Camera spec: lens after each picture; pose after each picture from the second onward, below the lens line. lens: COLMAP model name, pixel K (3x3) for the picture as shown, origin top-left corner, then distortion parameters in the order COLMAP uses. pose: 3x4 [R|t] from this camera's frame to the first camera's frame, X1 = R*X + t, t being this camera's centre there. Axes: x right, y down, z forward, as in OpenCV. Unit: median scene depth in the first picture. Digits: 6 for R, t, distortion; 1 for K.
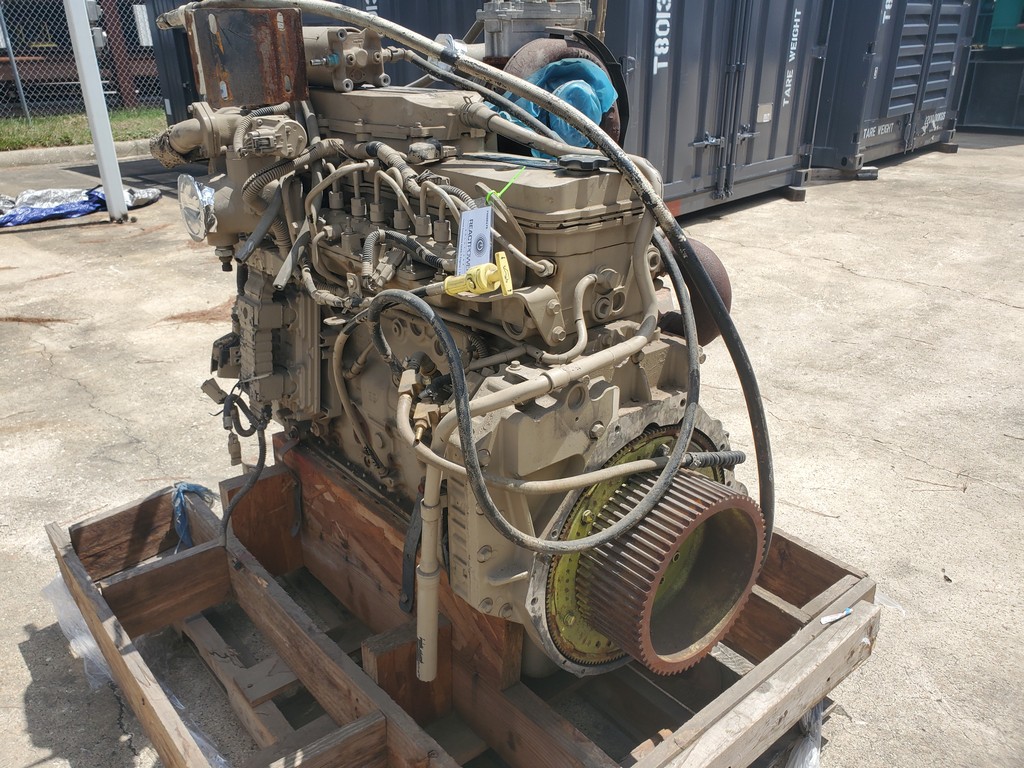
lens RADIAL K [[795.9, 0, 500.9], [0, 795.9, 383.7], [0, 0, 1]] dist [0.020299, -0.005234]
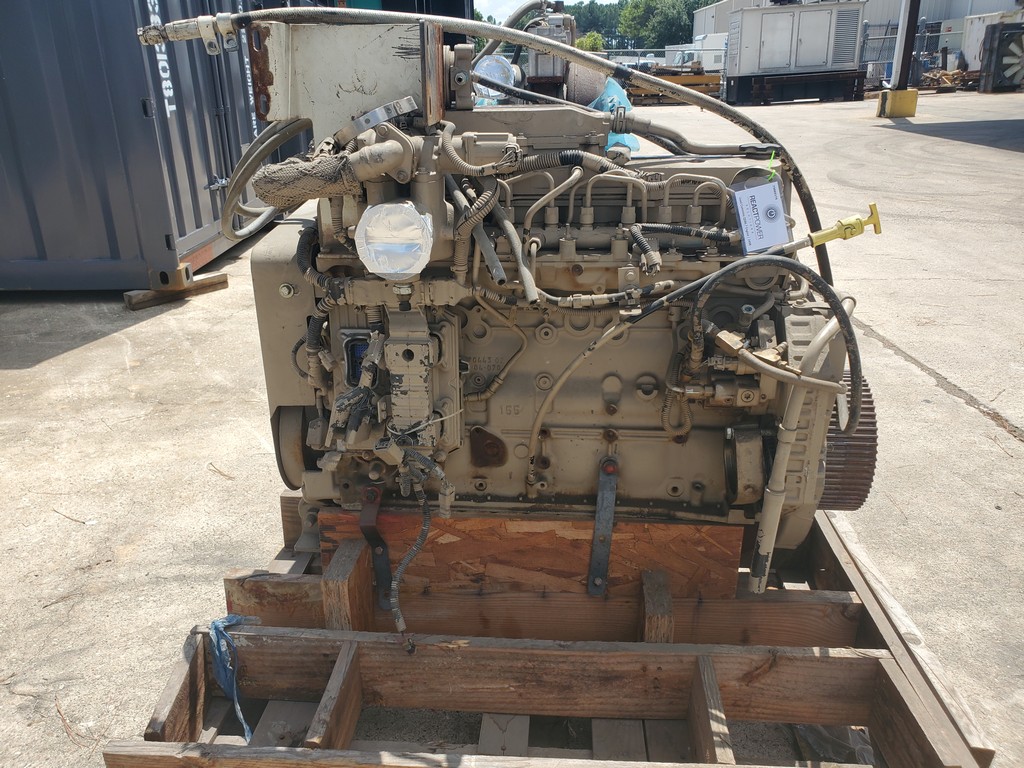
lens RADIAL K [[795.9, 0, 500.9], [0, 795.9, 383.7], [0, 0, 1]] dist [0.020299, -0.005234]
pose [[0.702273, -0.250470, 0.666392, -0.247538], [0.287192, 0.956191, 0.056739, -0.022476], [-0.651409, 0.151536, 0.743440, 0.076797]]
